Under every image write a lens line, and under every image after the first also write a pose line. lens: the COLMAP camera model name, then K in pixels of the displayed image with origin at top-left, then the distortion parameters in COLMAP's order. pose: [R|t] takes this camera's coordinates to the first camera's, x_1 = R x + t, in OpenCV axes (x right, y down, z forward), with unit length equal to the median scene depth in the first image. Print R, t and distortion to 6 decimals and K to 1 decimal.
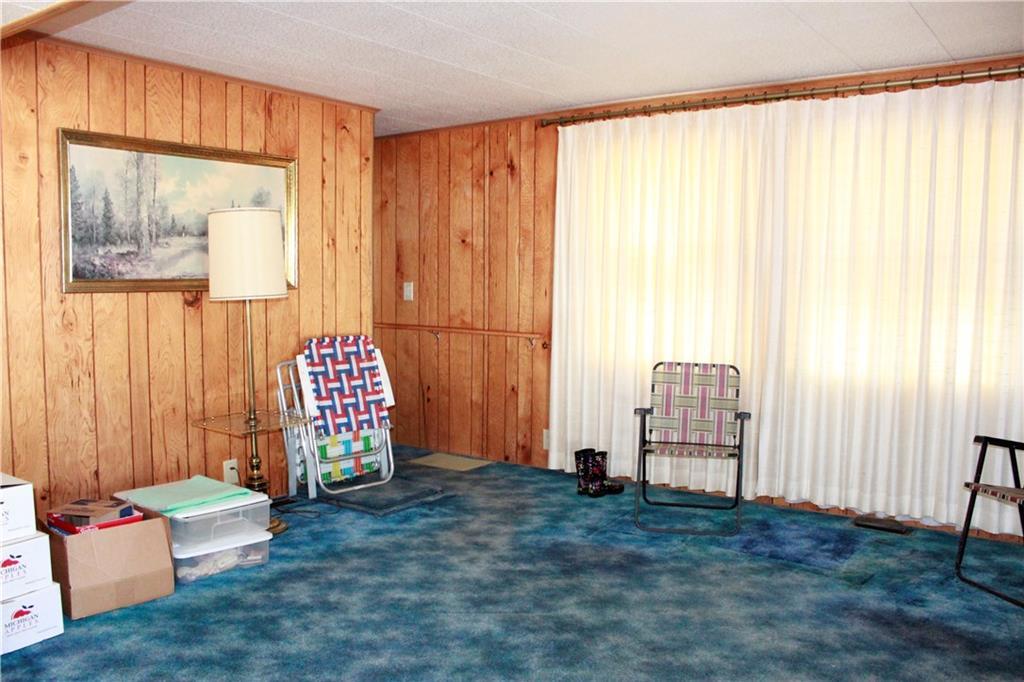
lens RADIAL K [[856.4, 0, 512.6], [0, 856.4, 350.7], [0, 0, 1]] dist [-0.161938, 0.147484]
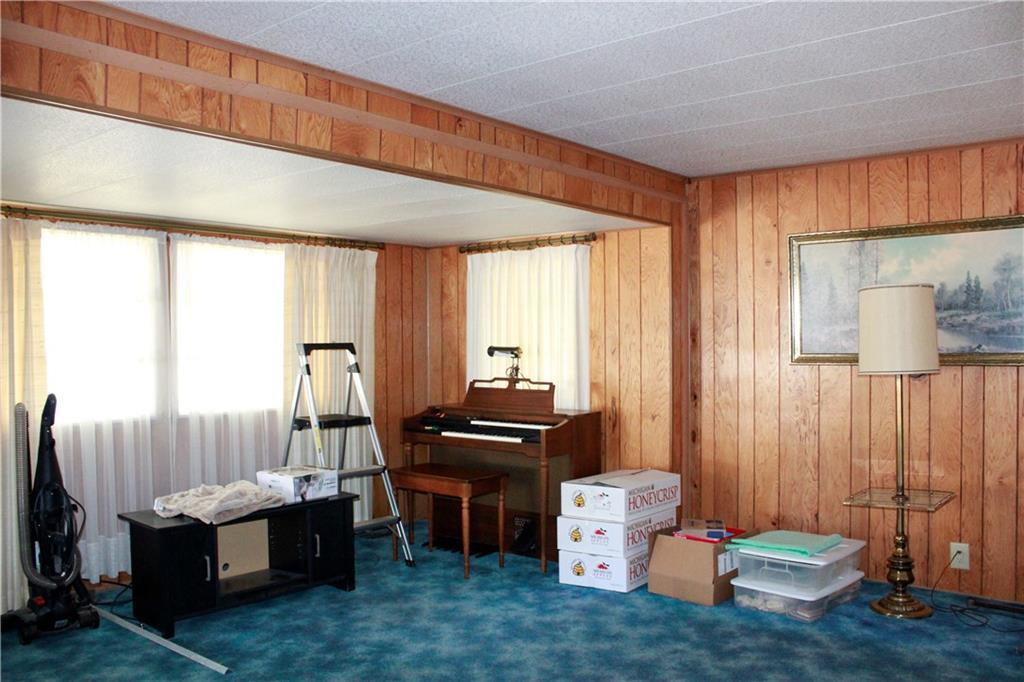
lens RADIAL K [[856.4, 0, 512.6], [0, 856.4, 350.7], [0, 0, 1]] dist [-0.161938, 0.147484]
pose [[-0.052252, 0.000689, -0.998634, 0.722488], [-0.075576, 0.997129, 0.004642, -0.061740], [0.995770, 0.075715, -0.052050, 0.614111]]
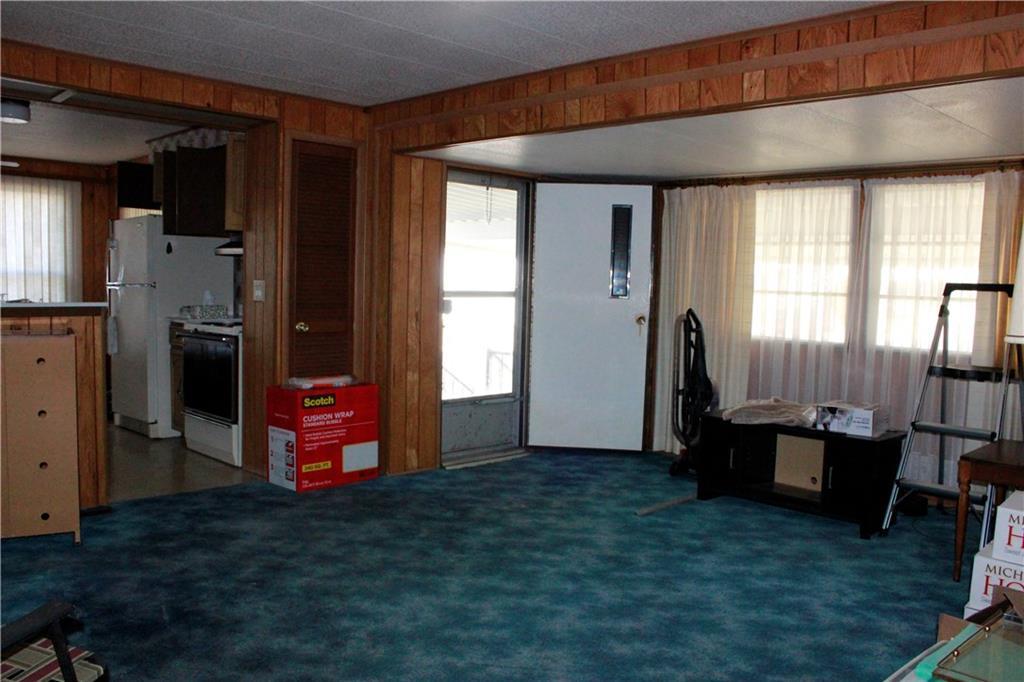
lens RADIAL K [[856.4, 0, 512.6], [0, 856.4, 350.7], [0, 0, 1]] dist [-0.161938, 0.147484]
pose [[-0.986358, -0.053685, 0.155613, -0.112053], [-0.028317, 0.986569, 0.160870, -0.116291], [-0.162159, 0.154269, -0.974631, 1.447942]]
